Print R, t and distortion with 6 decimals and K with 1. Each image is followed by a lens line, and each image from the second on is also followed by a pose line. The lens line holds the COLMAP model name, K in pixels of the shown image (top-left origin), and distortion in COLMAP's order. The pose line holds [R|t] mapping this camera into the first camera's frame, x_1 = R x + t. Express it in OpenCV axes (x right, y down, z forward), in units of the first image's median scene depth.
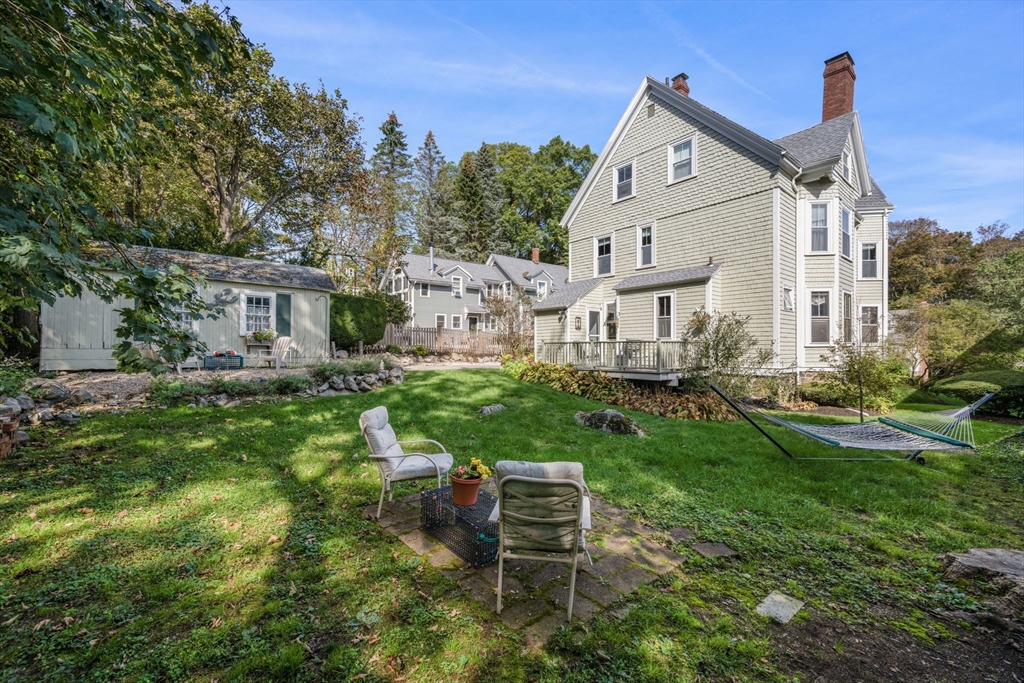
lens RADIAL K [[398.8, 0, 516.9], [0, 398.8, 343.9], [0, 0, 1]] dist [-0.000376, -0.000171]
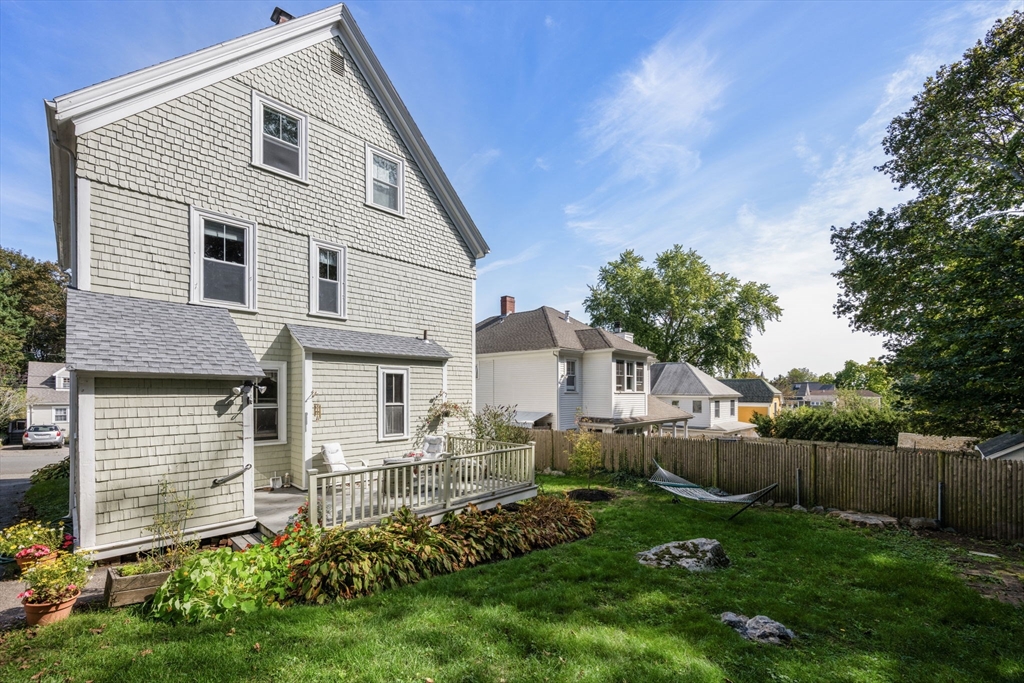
lens RADIAL K [[419.7, 0, 509.7], [0, 419.7, 392.2], [0, 0, 1]] dist [-0.002982, -0.000268]
pose [[-0.112116, 0.002673, 0.993692, -0.329297], [-0.007107, 0.999969, -0.003492, -0.078467], [-0.993670, -0.007453, -0.112094, 0.799753]]
